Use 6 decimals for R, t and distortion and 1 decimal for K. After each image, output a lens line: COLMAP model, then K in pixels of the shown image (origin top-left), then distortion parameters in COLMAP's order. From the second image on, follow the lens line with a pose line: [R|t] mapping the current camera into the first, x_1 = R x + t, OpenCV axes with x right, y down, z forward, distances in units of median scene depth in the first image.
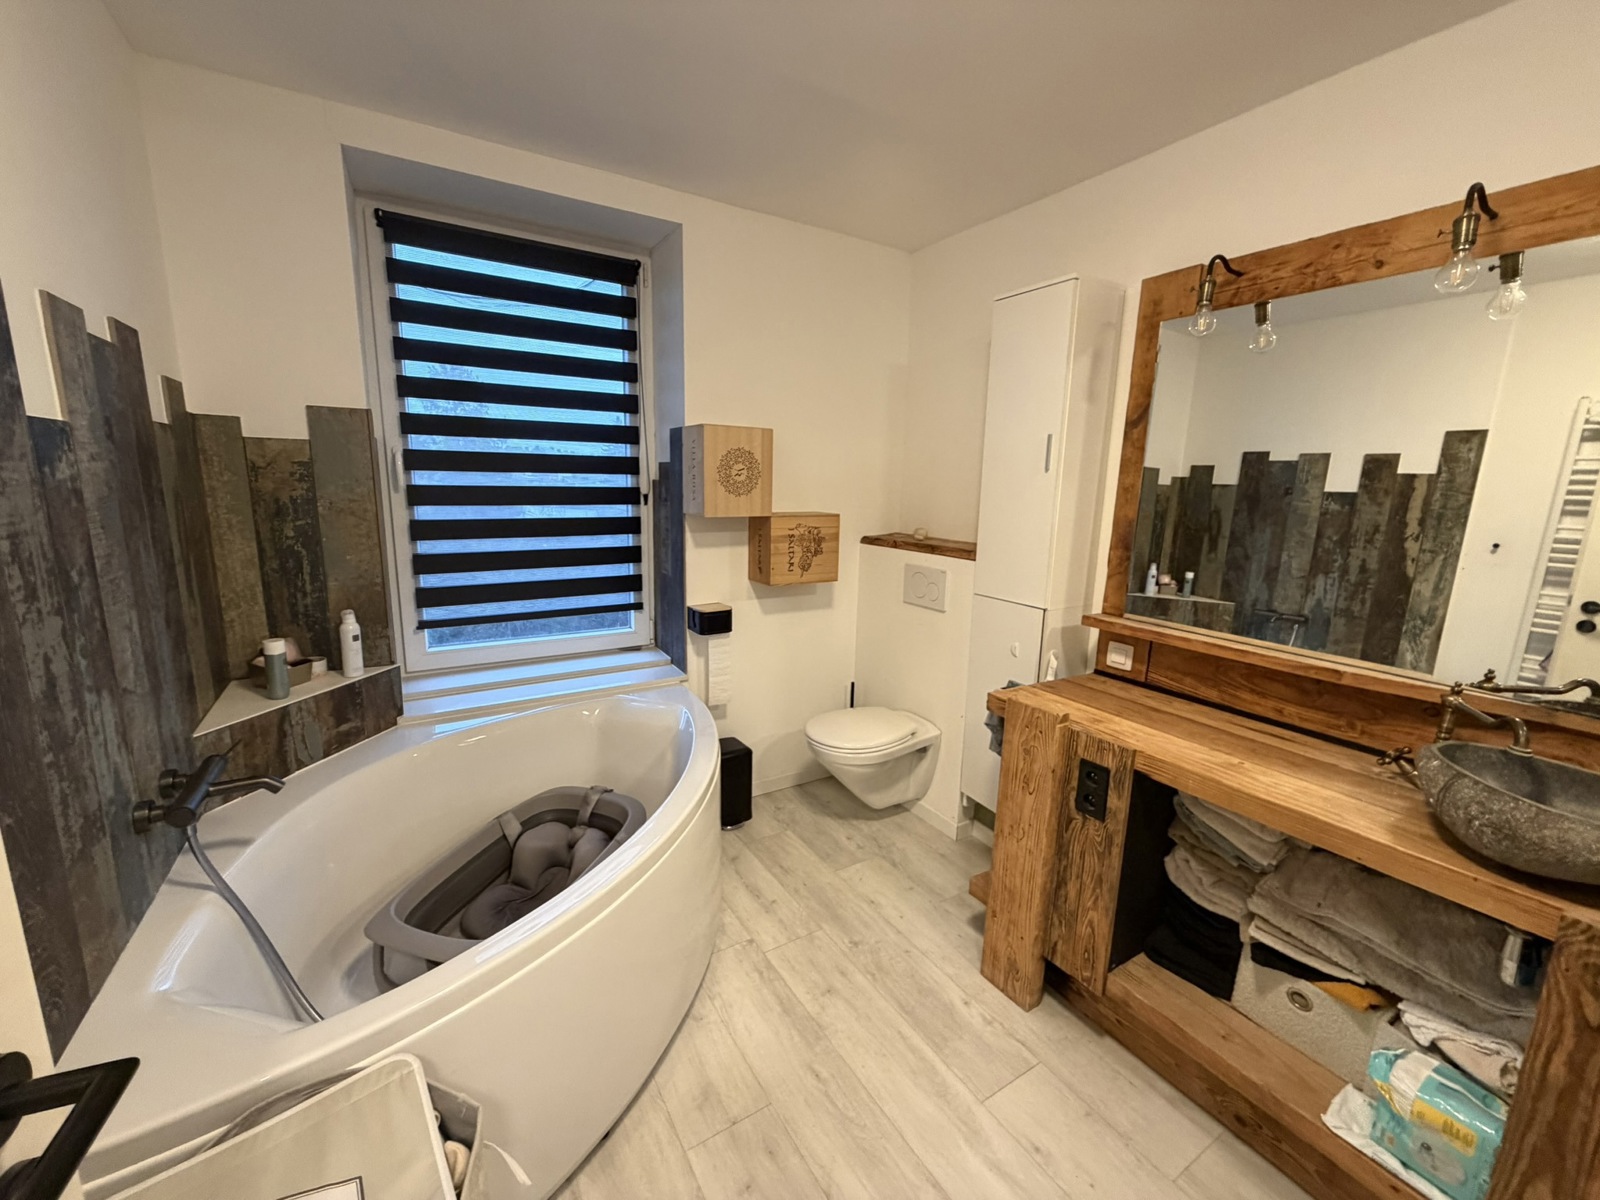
lens RADIAL K [[640.7, 0, 797.9], [0, 640.7, 600.1], [0, 0, 1]] dist [0.000184, 0.000391]
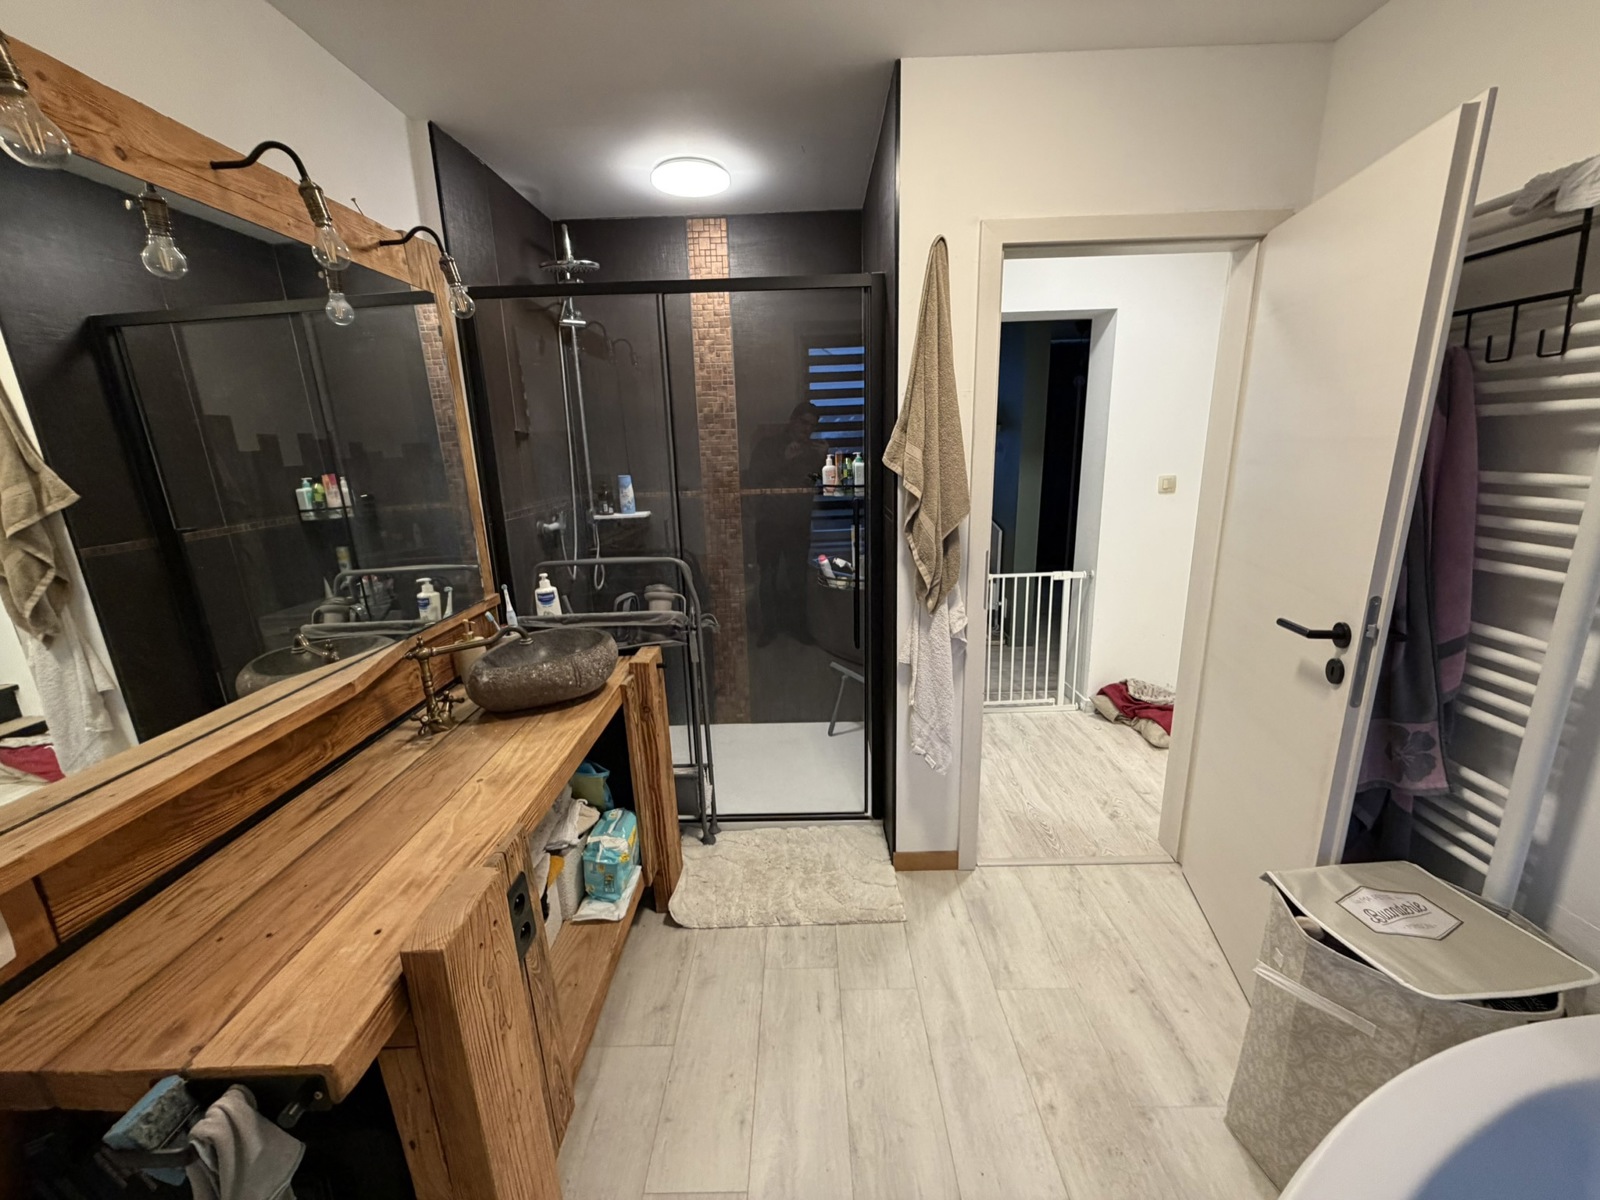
lens RADIAL K [[640.7, 0, 798.9], [0, 640.7, 604.4], [0, 0, 1]] dist [0.000184, 0.000391]
pose [[-0.846478, -0.129161, 0.516519, -0.099526], [0.110316, 0.906529, 0.407475, -0.239289], [-0.520869, 0.401899, -0.753108, 1.121323]]
